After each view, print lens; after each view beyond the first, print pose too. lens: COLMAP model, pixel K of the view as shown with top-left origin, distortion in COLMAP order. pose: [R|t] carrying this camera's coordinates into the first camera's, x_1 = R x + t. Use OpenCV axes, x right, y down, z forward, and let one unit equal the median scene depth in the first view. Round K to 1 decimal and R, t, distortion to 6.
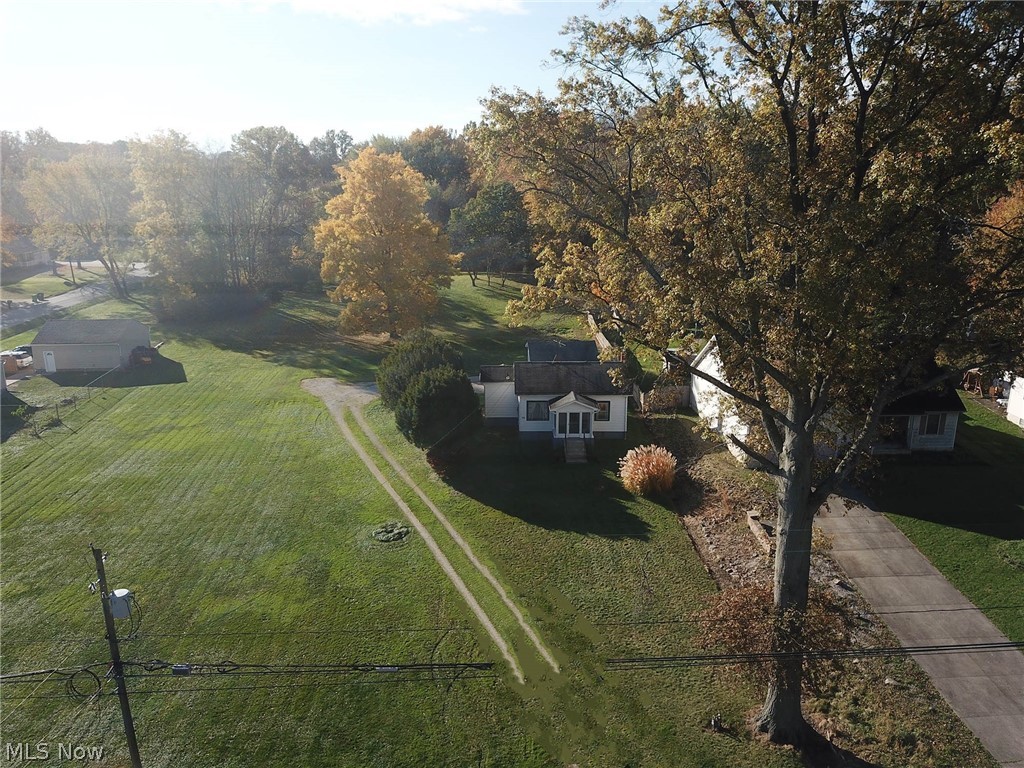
lens RADIAL K [[791.1, 0, 518.6], [0, 791.1, 386.8], [0, 0, 1]] dist [0.014875, -0.014720]
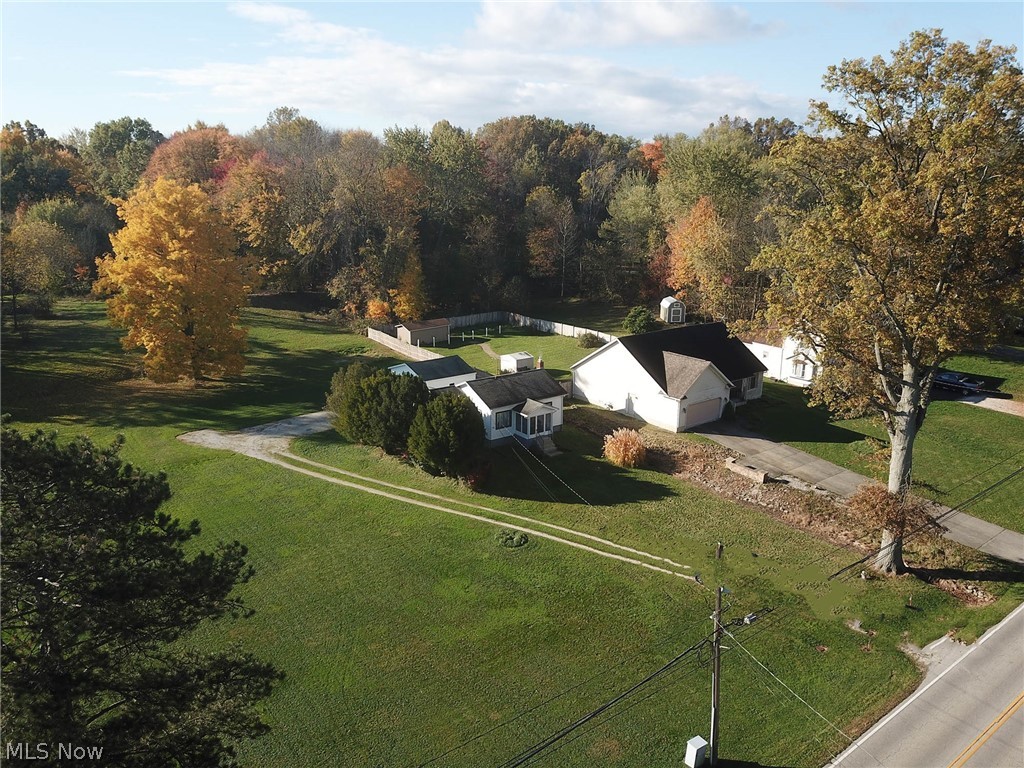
lens RADIAL K [[791.1, 0, 523.0], [0, 791.1, 386.1], [0, 0, 1]] dist [0.014875, -0.014720]
pose [[0.817185, -0.147938, 0.557066, -0.590888], [0.146034, 0.988105, 0.048184, -0.070043], [-0.557568, 0.041975, 0.829069, 0.017968]]
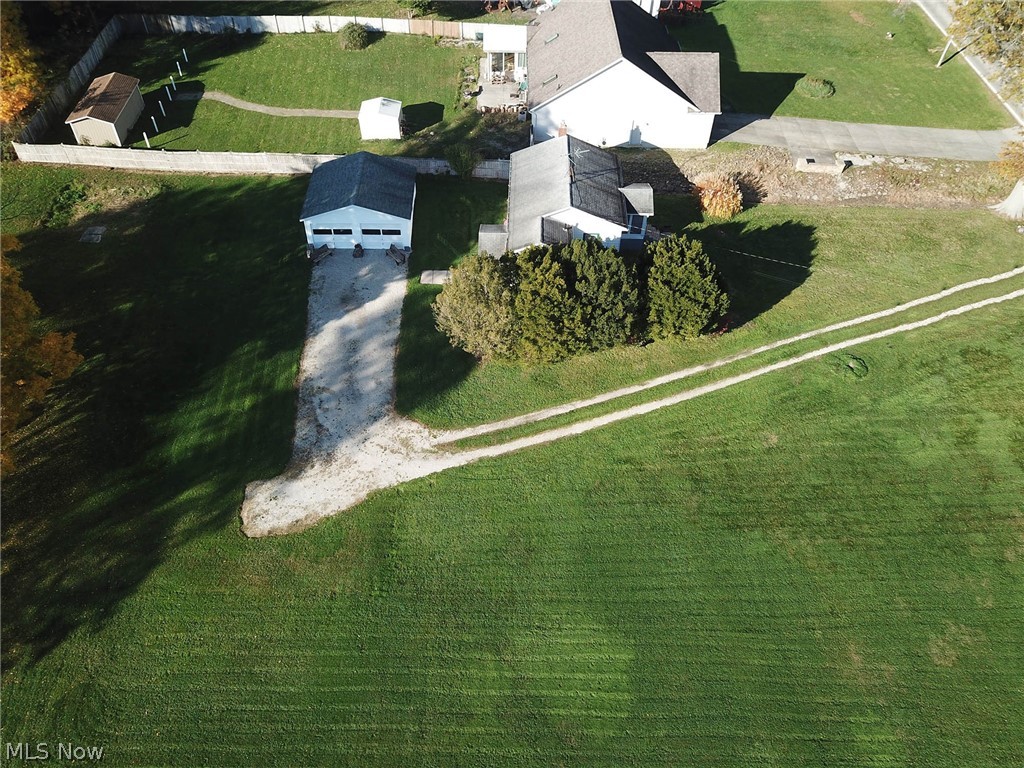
lens RADIAL K [[791.1, 0, 514.0], [0, 791.1, 392.9], [0, 0, 1]] dist [0.014875, -0.014720]
pose [[0.036542, -0.739764, 0.671874, -0.712792], [0.242519, 0.658789, 0.712167, -0.512738], [-0.969458, 0.136918, 0.203480, 0.958711]]
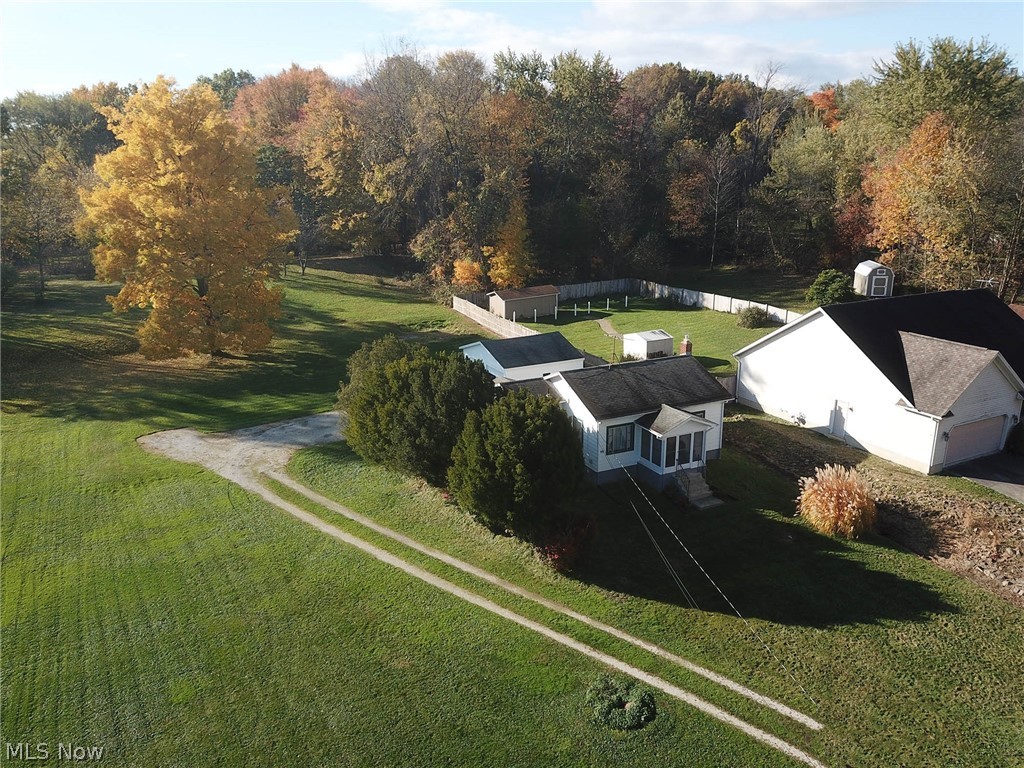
lens RADIAL K [[791.1, 0, 517.4], [0, 791.1, 385.9], [0, 0, 1]] dist [0.014875, -0.014720]
pose [[0.904968, -0.124723, 0.406789, -0.330226], [0.117881, 0.992141, 0.041949, -0.054489], [-0.408824, 0.009990, 0.912558, 0.406940]]
